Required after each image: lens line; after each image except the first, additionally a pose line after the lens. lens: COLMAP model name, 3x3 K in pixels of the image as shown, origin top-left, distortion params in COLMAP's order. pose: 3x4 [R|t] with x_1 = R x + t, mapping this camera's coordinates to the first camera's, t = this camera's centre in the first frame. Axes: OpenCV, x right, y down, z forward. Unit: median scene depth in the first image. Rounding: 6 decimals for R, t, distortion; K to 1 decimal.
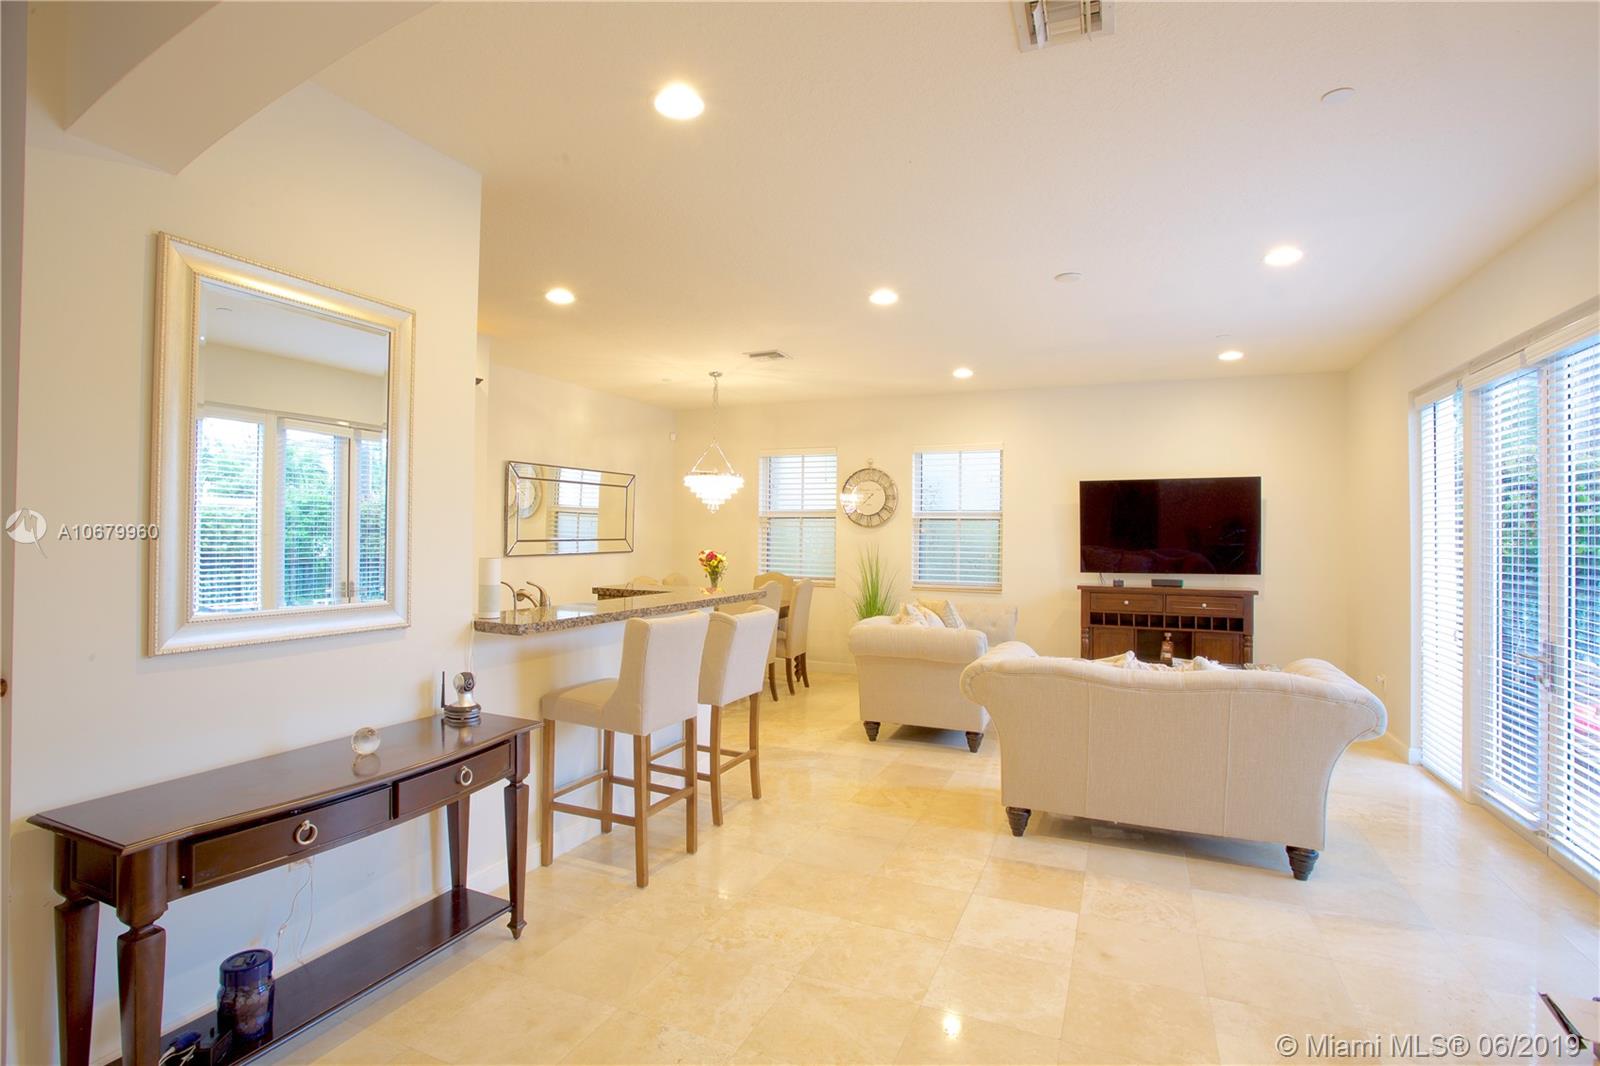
lens RADIAL K [[787.8, 0, 800.0], [0, 787.8, 533.0], [0, 0, 1]] dist [-0.030034, 0.013219]
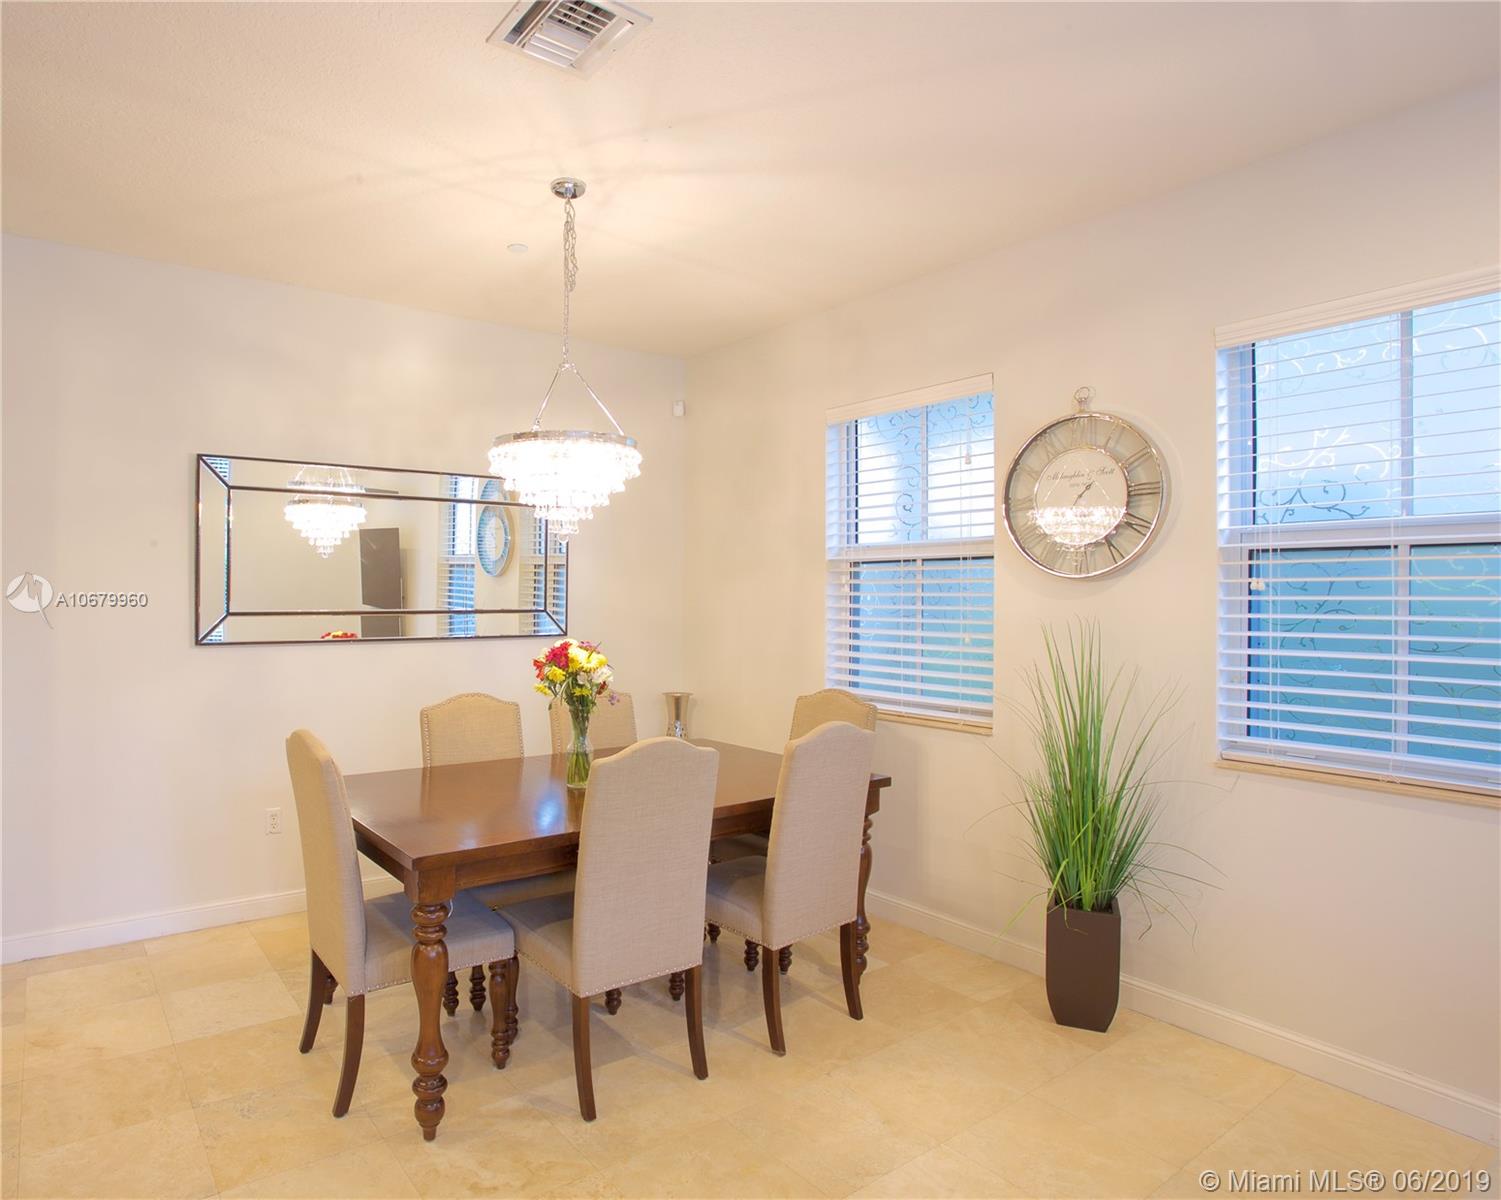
lens RADIAL K [[887.8, 0, 620.9], [0, 887.8, 599.6], [0, 0, 1]] dist [-0.004007, -0.000826]
pose [[0.847684, -0.003710, -0.530488, 0.126258], [0.003253, 0.999993, -0.001795, 0.002126], [0.530491, -0.000204, 0.847691, 0.549831]]
